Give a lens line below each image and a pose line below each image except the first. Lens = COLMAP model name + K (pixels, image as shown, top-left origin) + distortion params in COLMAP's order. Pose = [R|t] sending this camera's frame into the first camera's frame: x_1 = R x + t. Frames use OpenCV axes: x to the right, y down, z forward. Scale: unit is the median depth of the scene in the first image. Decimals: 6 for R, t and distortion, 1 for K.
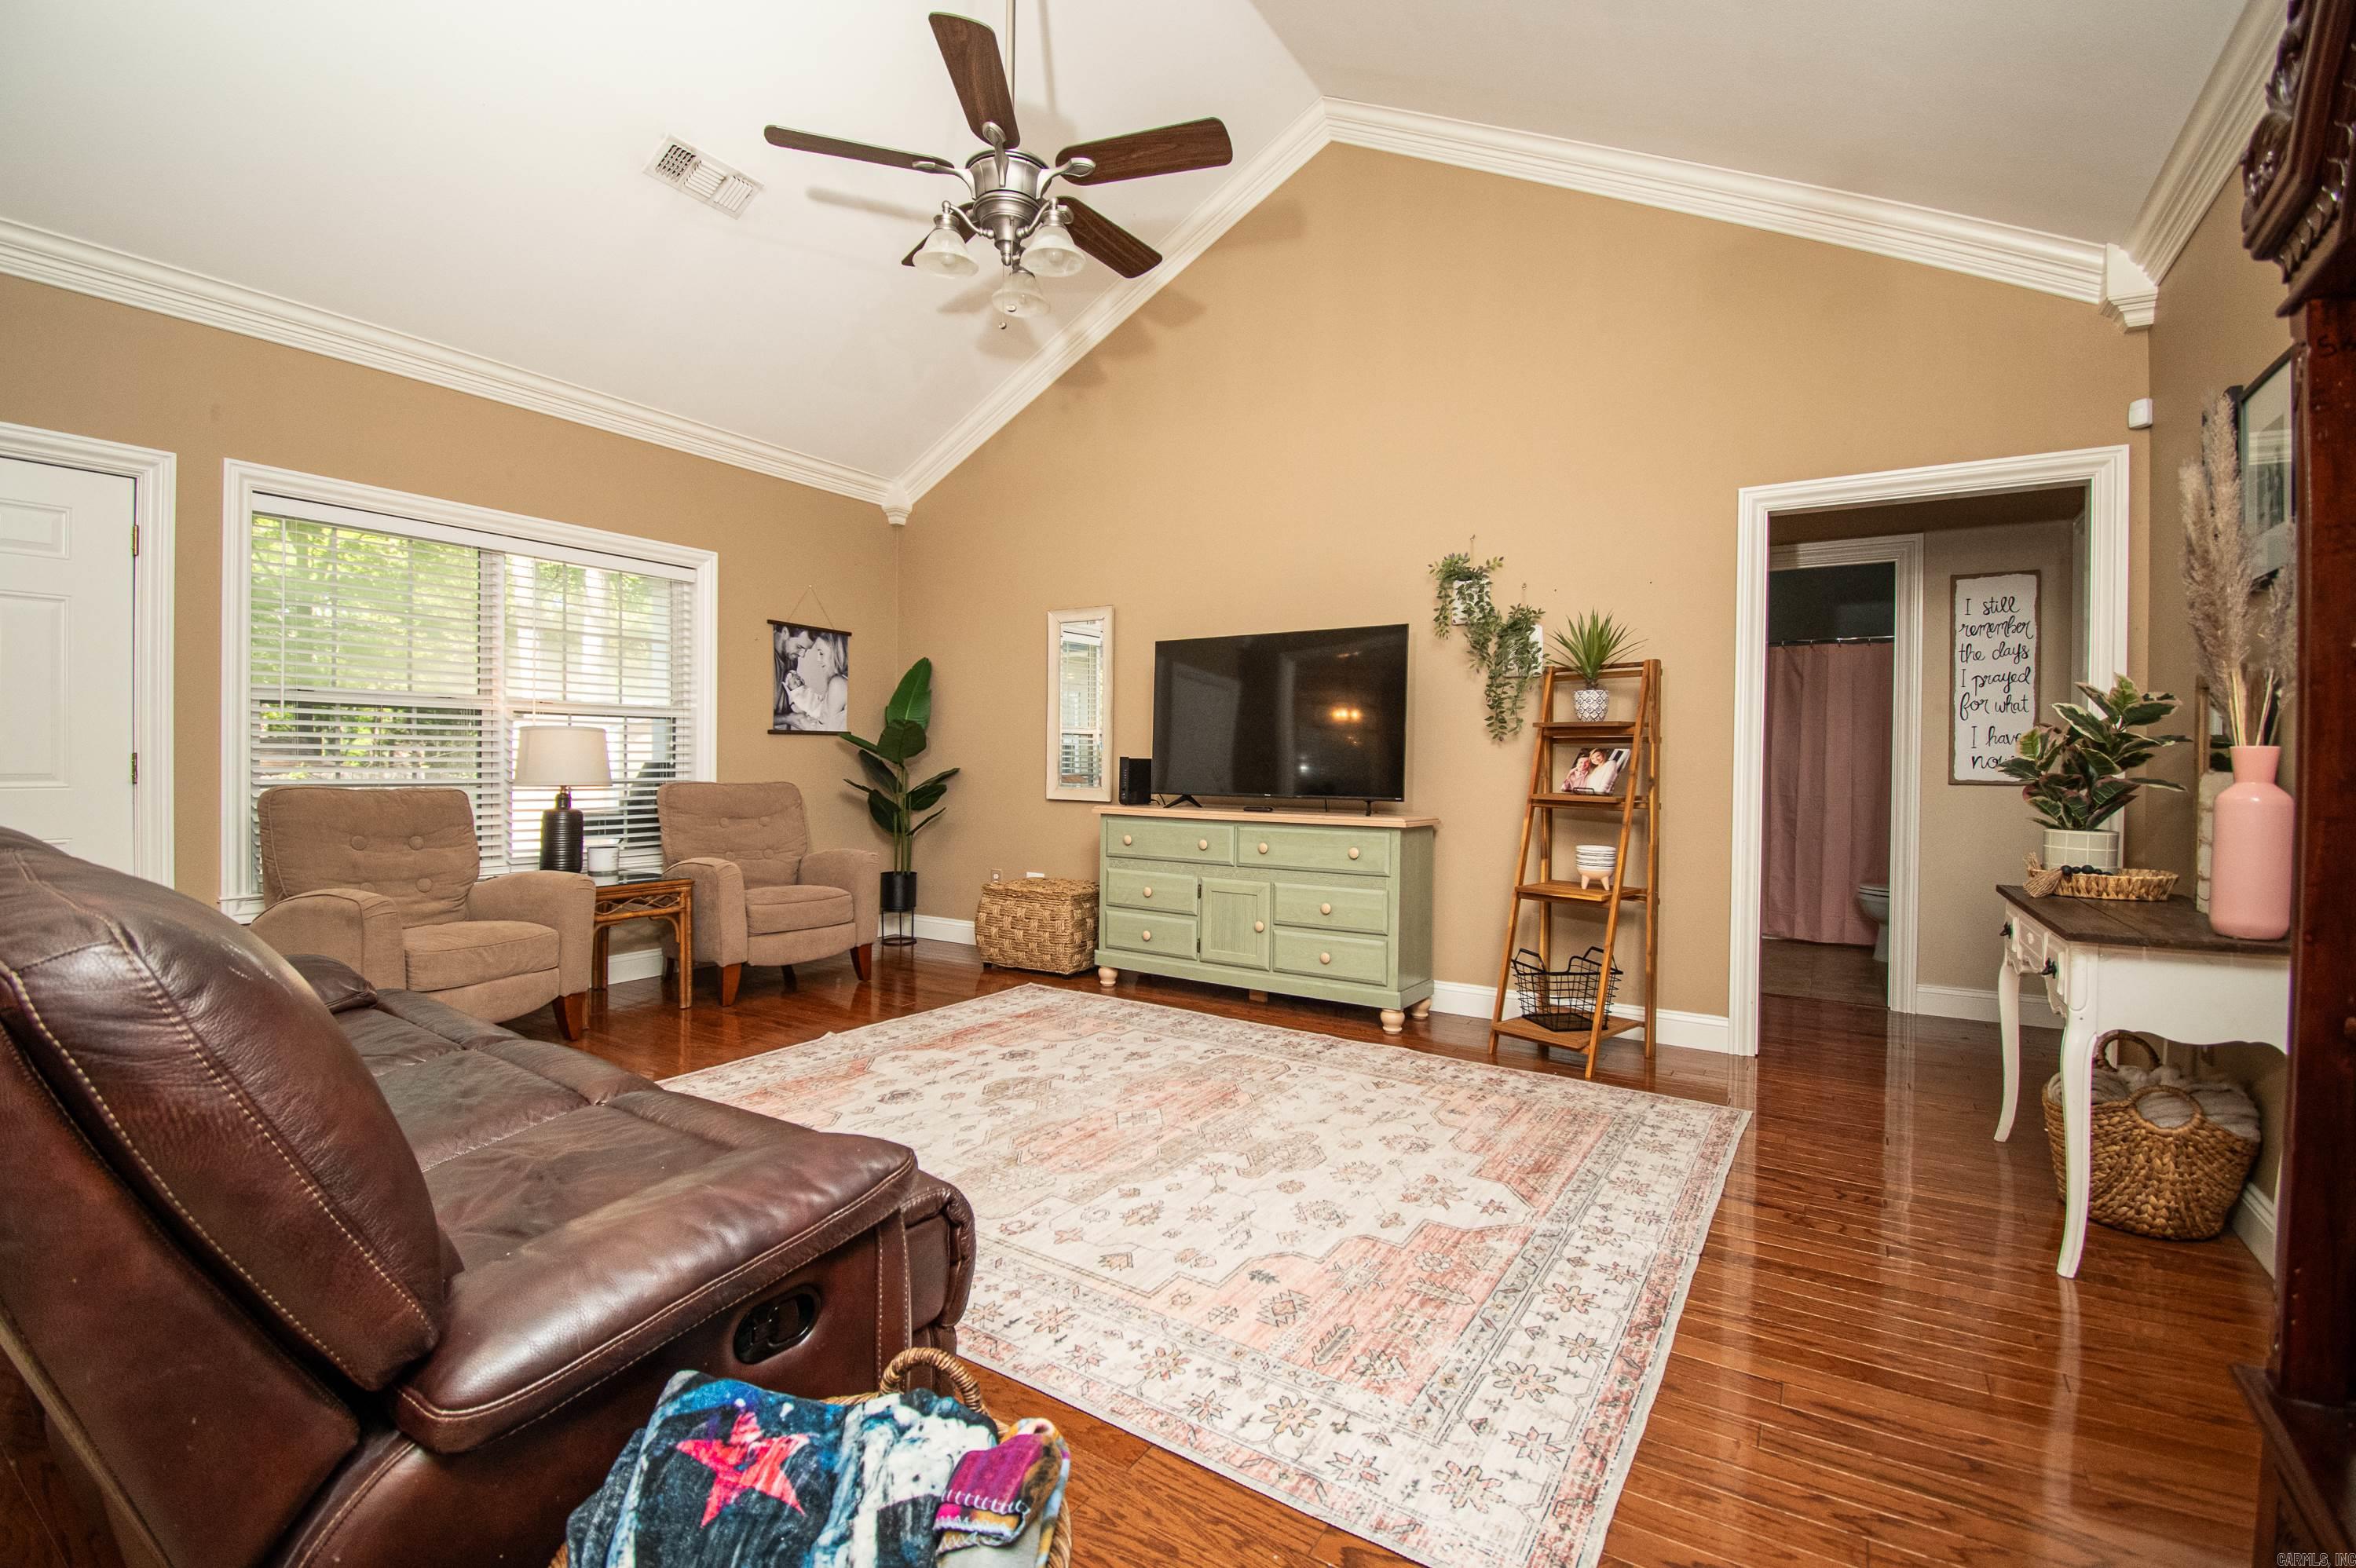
lens RADIAL K [[1048.2, 0, 1150.4], [0, 1048.2, 773.7], [0, 0, 1]] dist [0.017140, -0.026054]
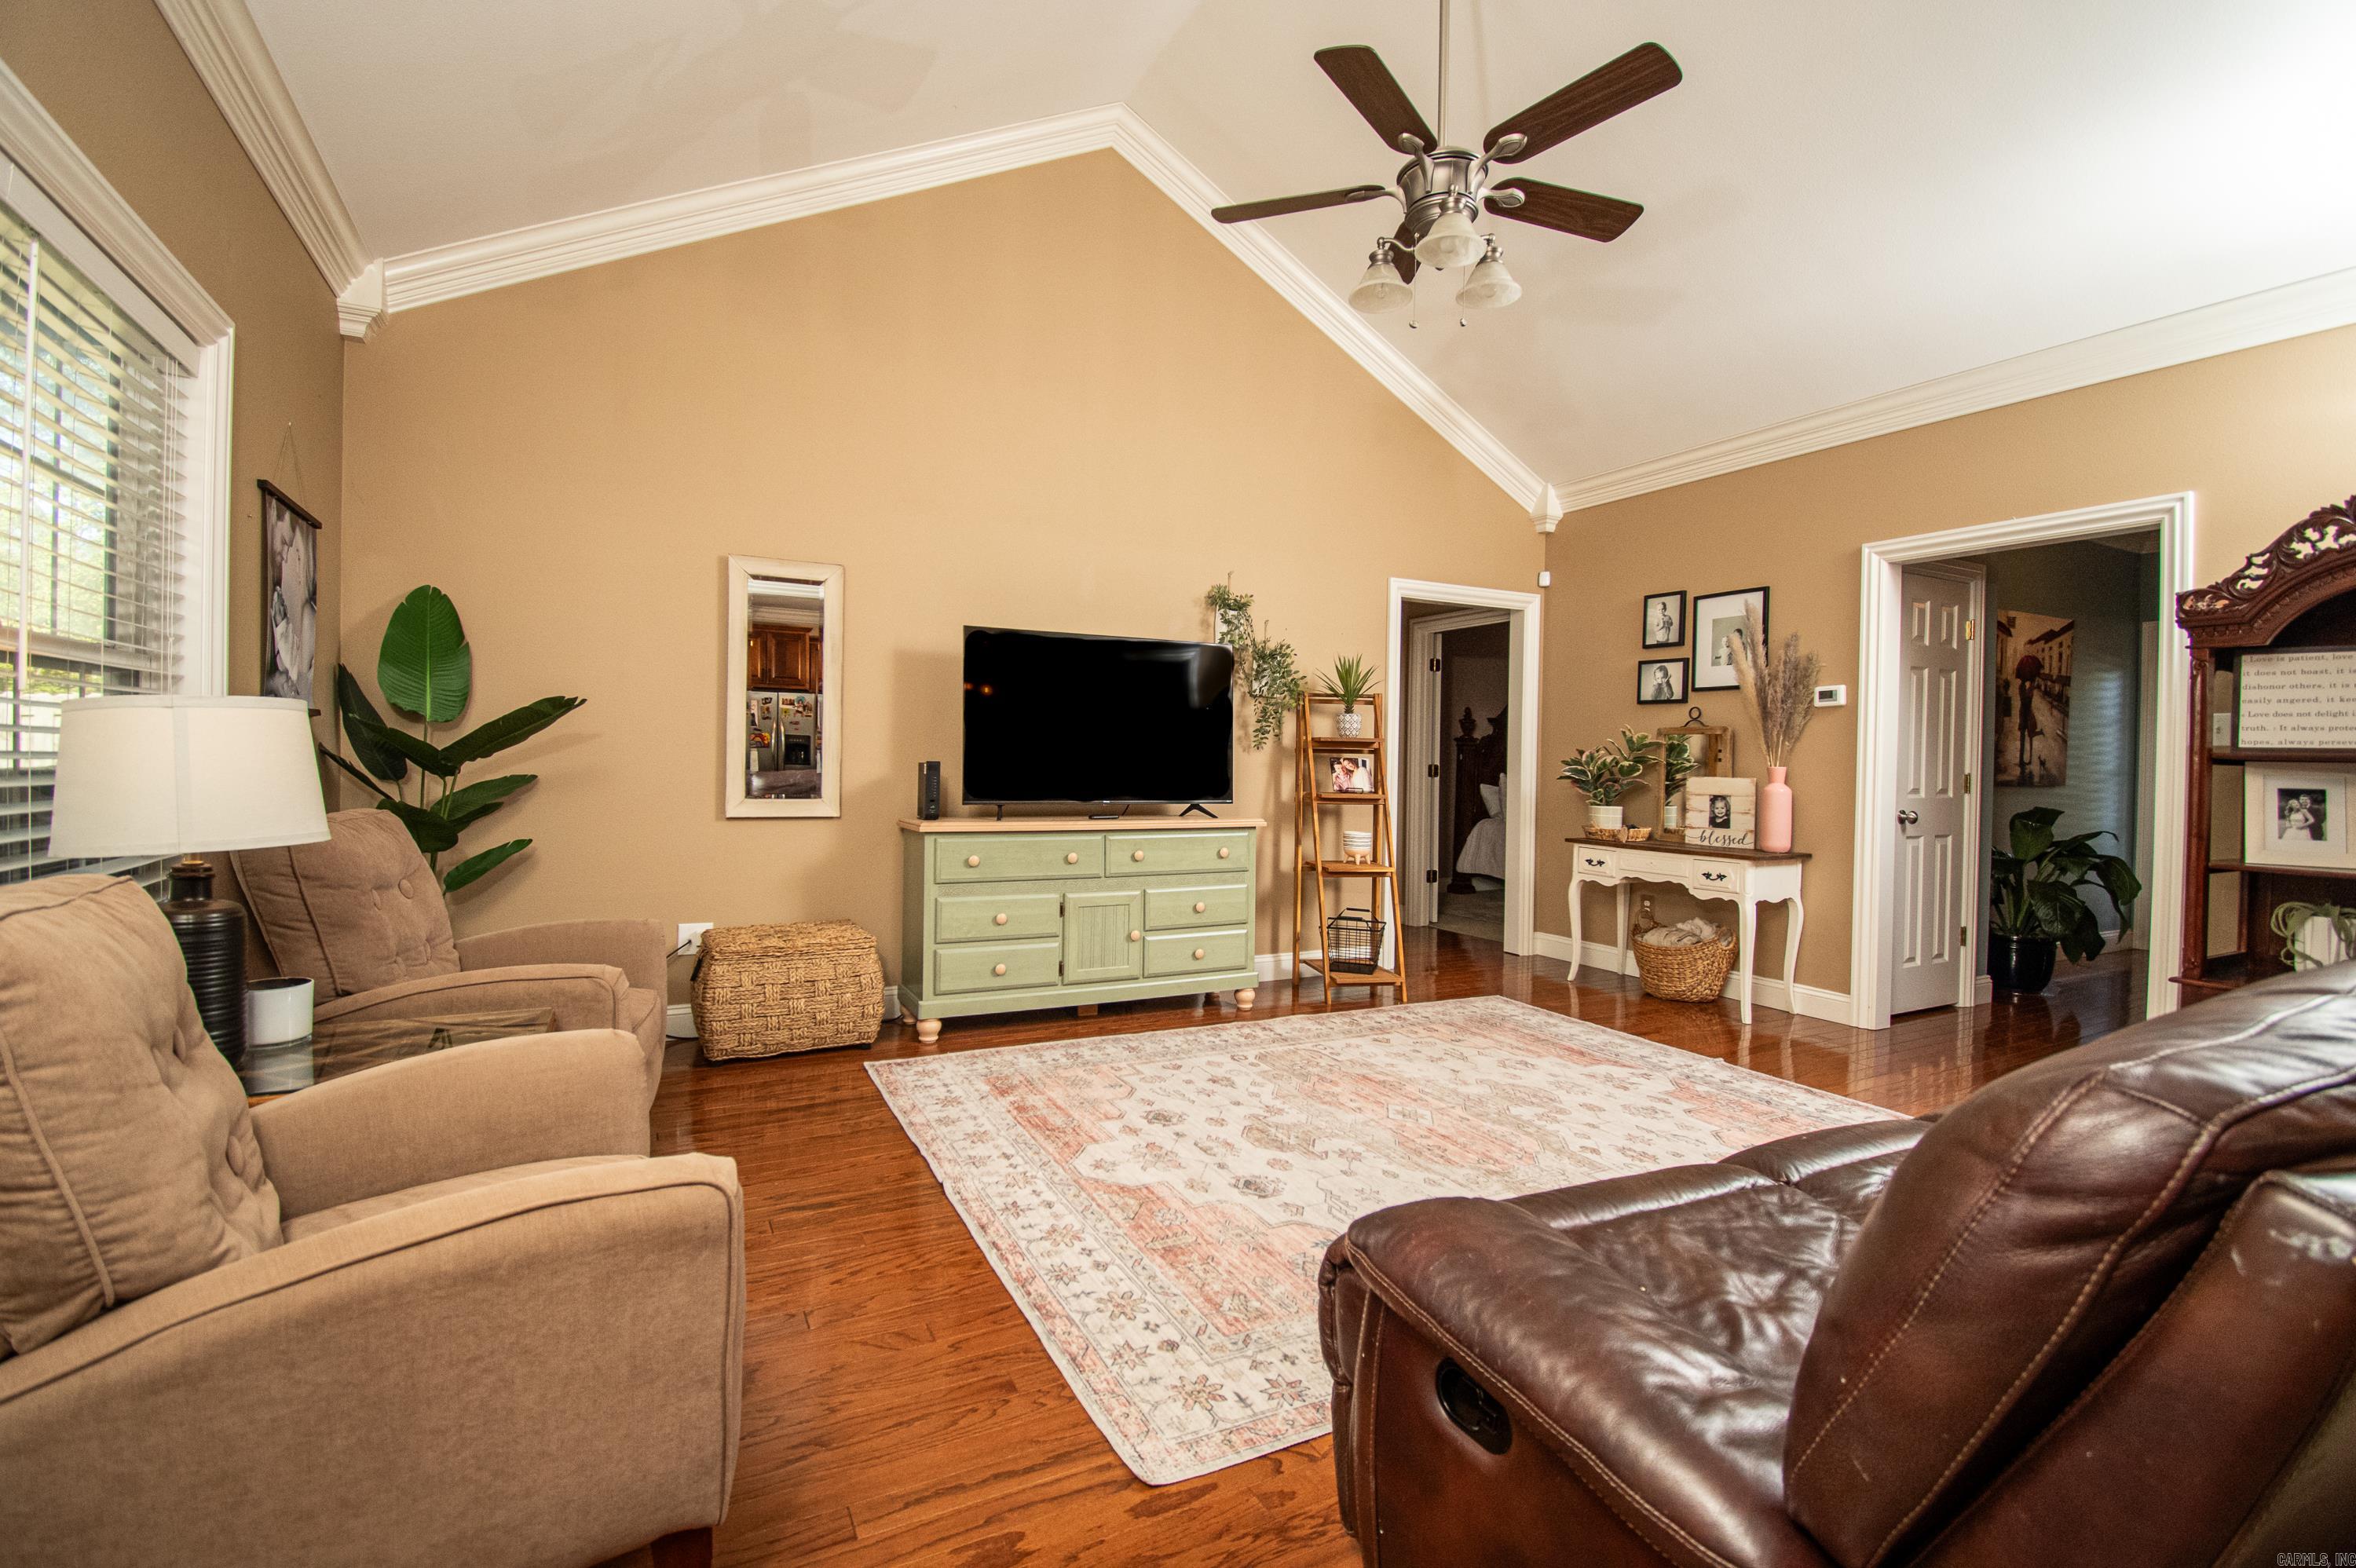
lens RADIAL K [[1048.2, 0, 1150.4], [0, 1048.2, 773.7], [0, 0, 1]] dist [0.017140, -0.026054]
pose [[0.487654, -0.011861, 0.872957, -0.871488], [0.001320, 0.999917, 0.012848, -0.022081], [-0.873036, -0.005113, 0.487629, 0.593240]]
